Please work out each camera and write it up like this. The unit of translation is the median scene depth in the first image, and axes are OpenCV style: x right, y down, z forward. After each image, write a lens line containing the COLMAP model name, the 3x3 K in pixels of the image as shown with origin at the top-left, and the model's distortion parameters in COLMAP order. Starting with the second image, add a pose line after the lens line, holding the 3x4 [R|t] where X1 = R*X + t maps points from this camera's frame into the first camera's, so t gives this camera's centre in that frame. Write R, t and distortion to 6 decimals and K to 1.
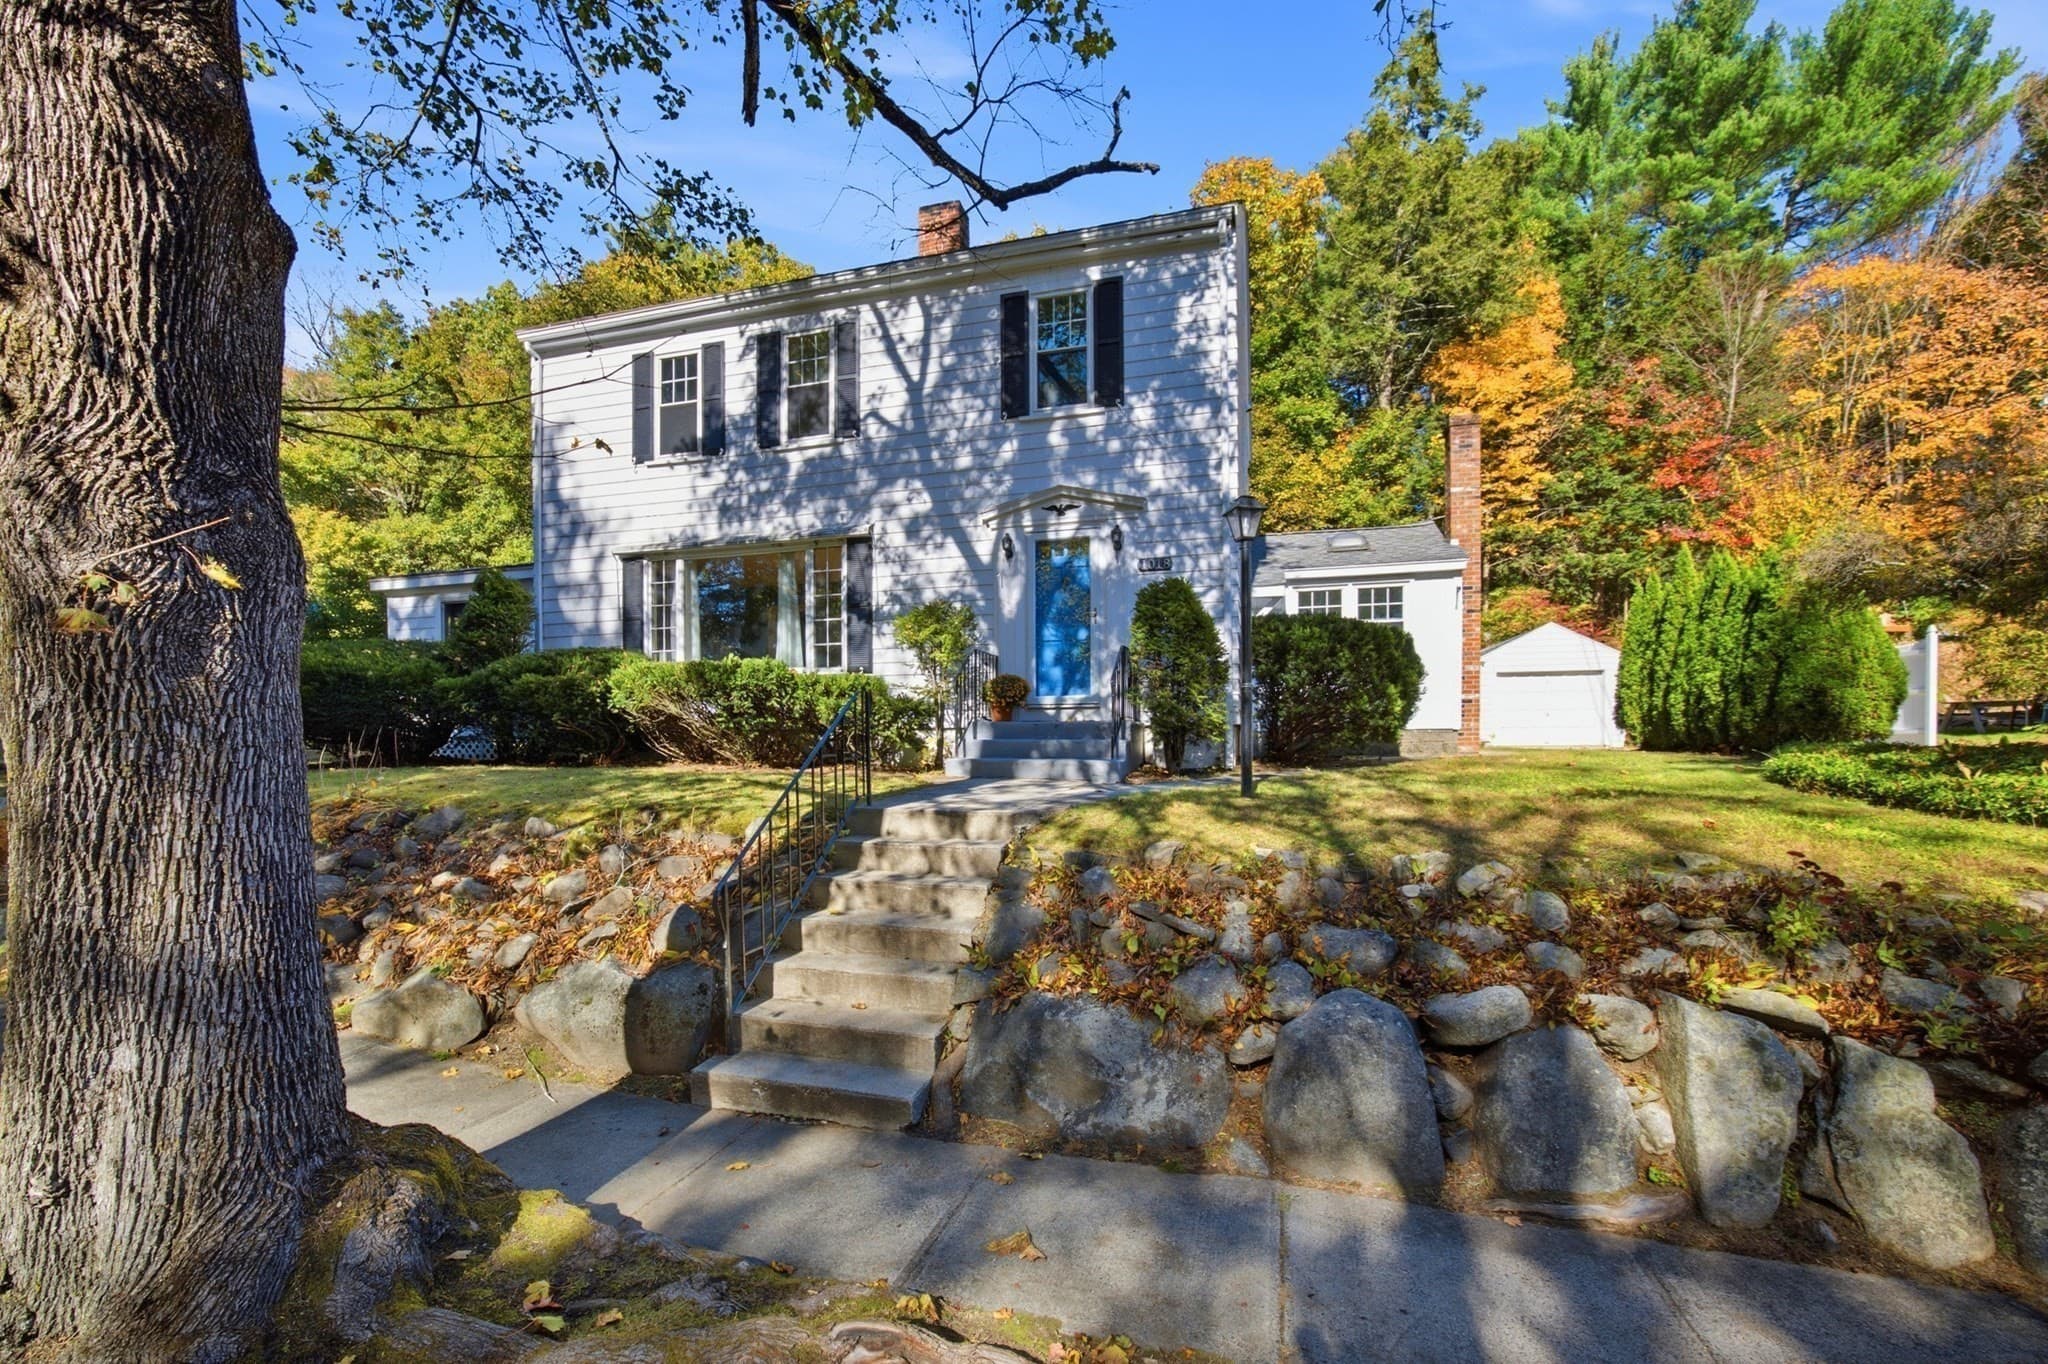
lens RADIAL K [[850.1, 0, 997.7], [0, 850.1, 758.3], [0, 0, 1]] dist [-0.016912, -0.000154]
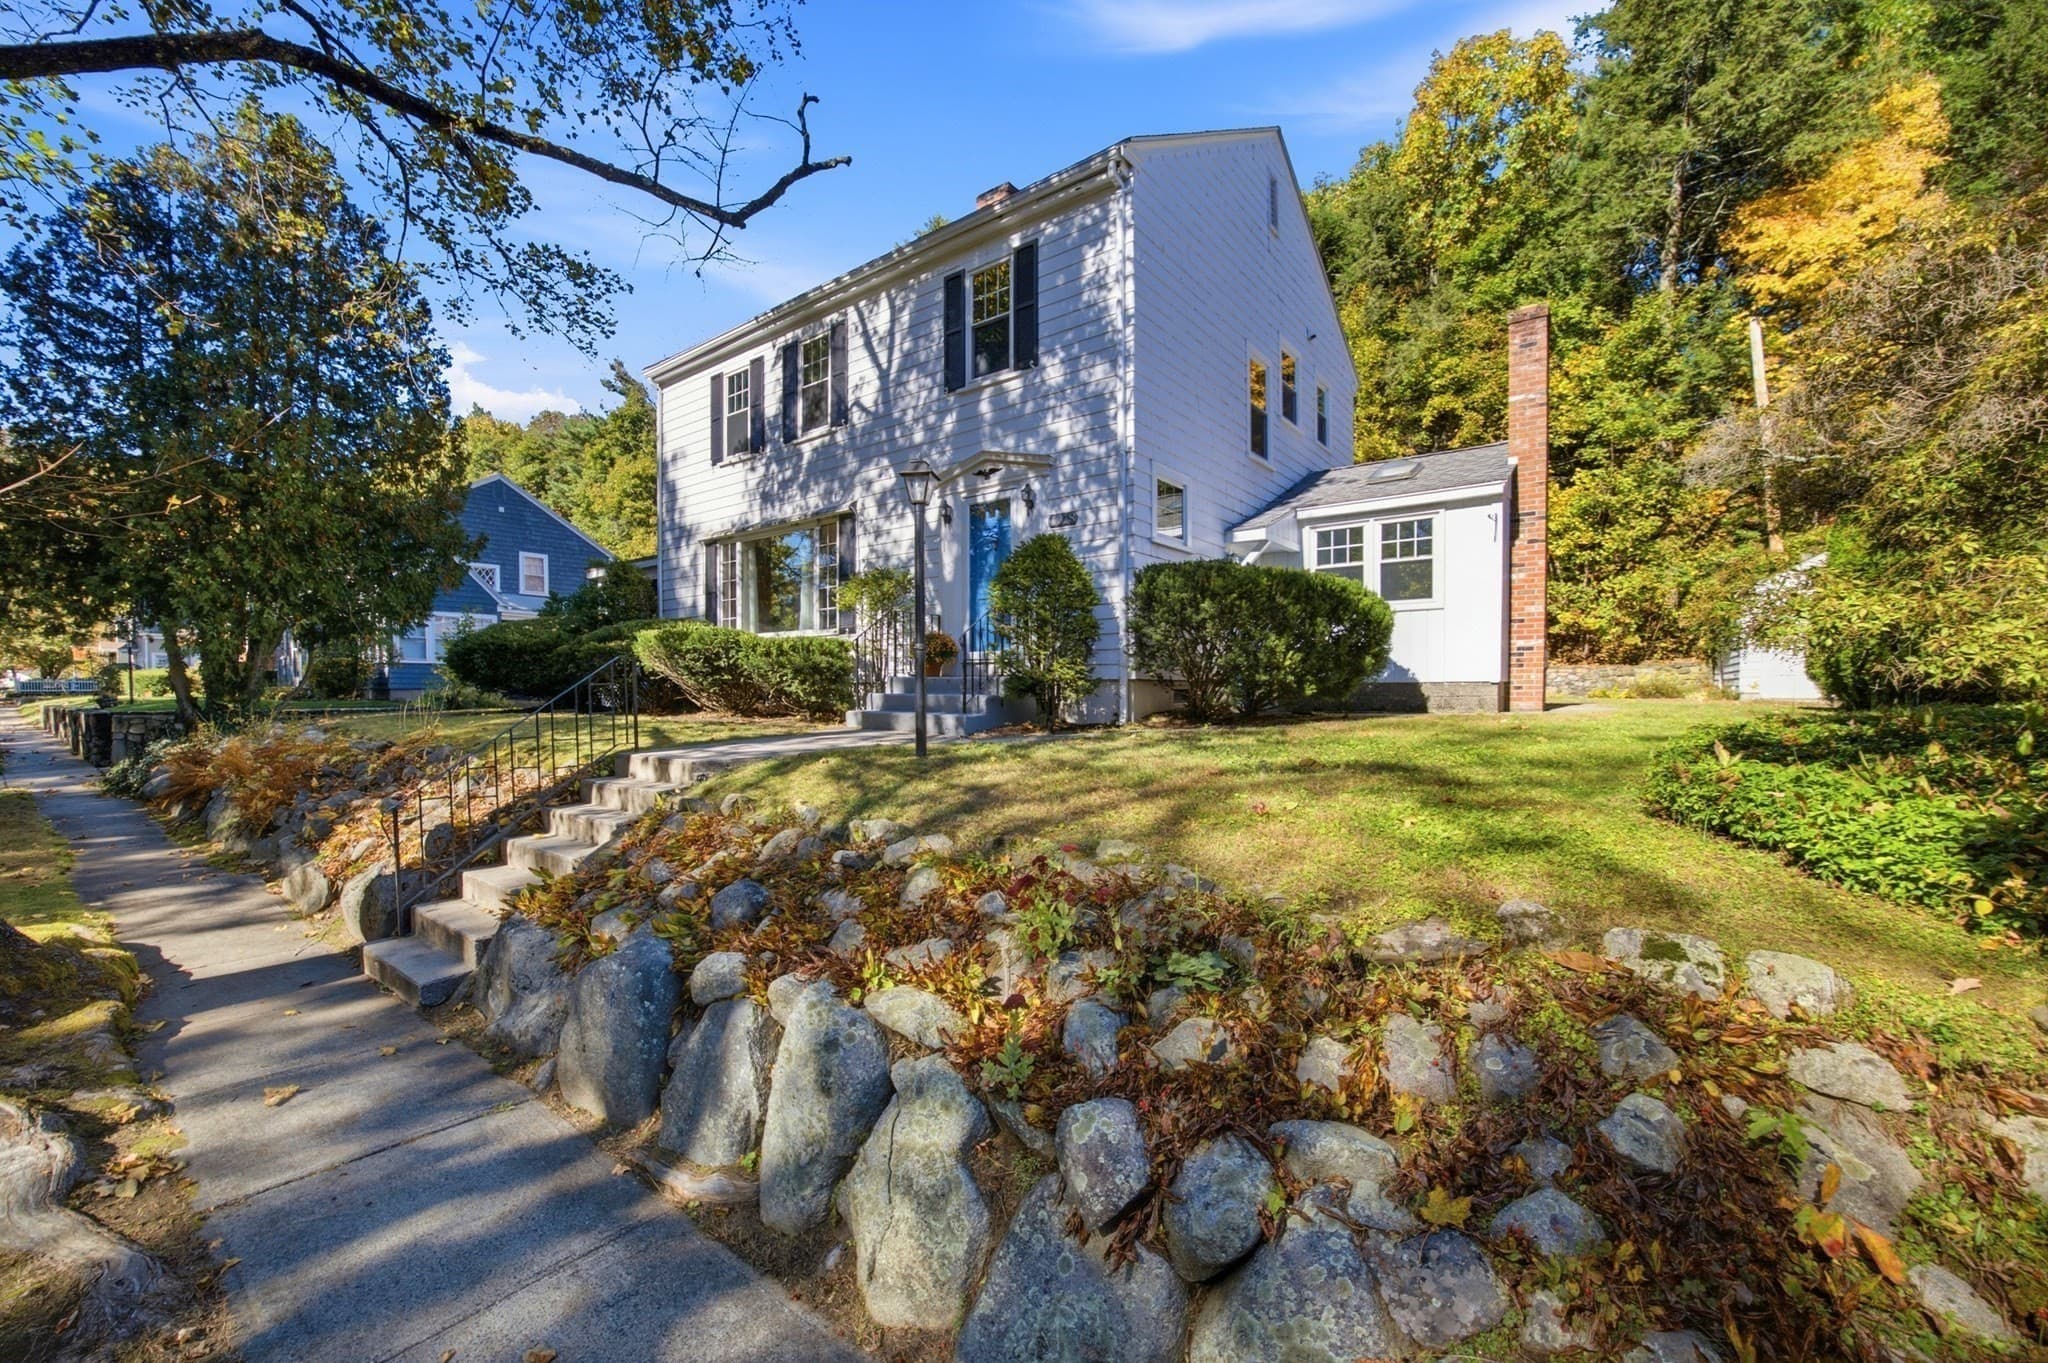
lens RADIAL K [[804.8, 0, 995.1], [0, 804.8, 706.8], [0, 0, 1]] dist [-0.011196, 0.002277]
pose [[0.931806, 0.010443, -0.362806, 0.412720], [-0.008340, 0.999938, 0.007364, -0.011326], [0.362860, -0.003836, 0.931836, 0.069446]]
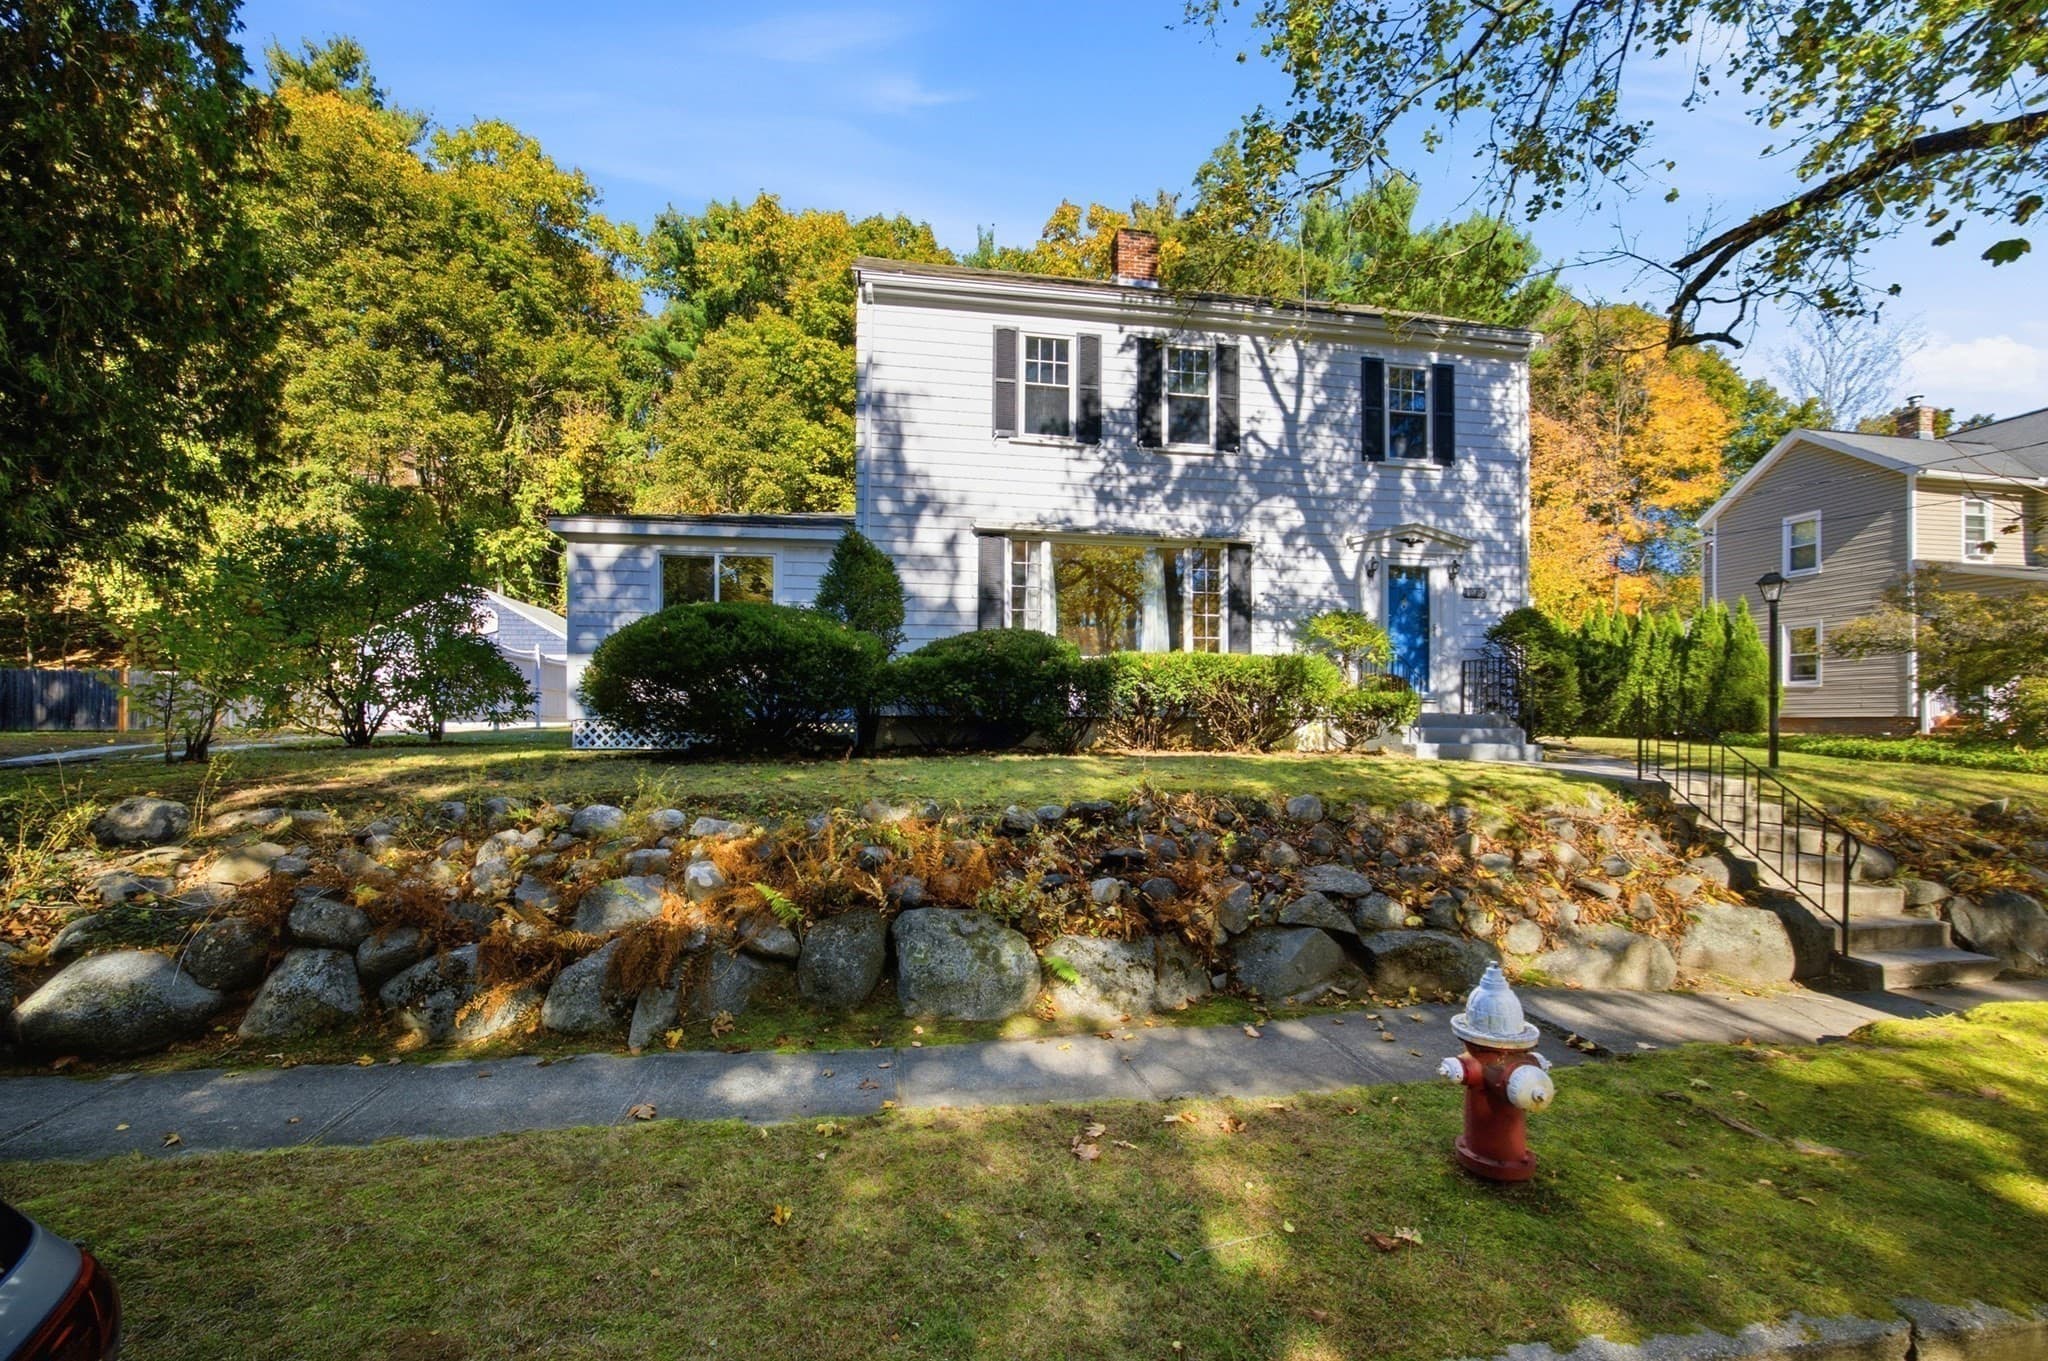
lens RADIAL K [[804.8, 0, 1026.2], [0, 804.8, 676.4], [0, 0, 1]] dist [-0.011196, 0.002277]
pose [[0.893886, 0.020642, 0.447819, -0.871806], [-0.001568, 0.999077, -0.042923, -0.040676], [-0.448291, 0.037667, 0.893094, 0.199583]]
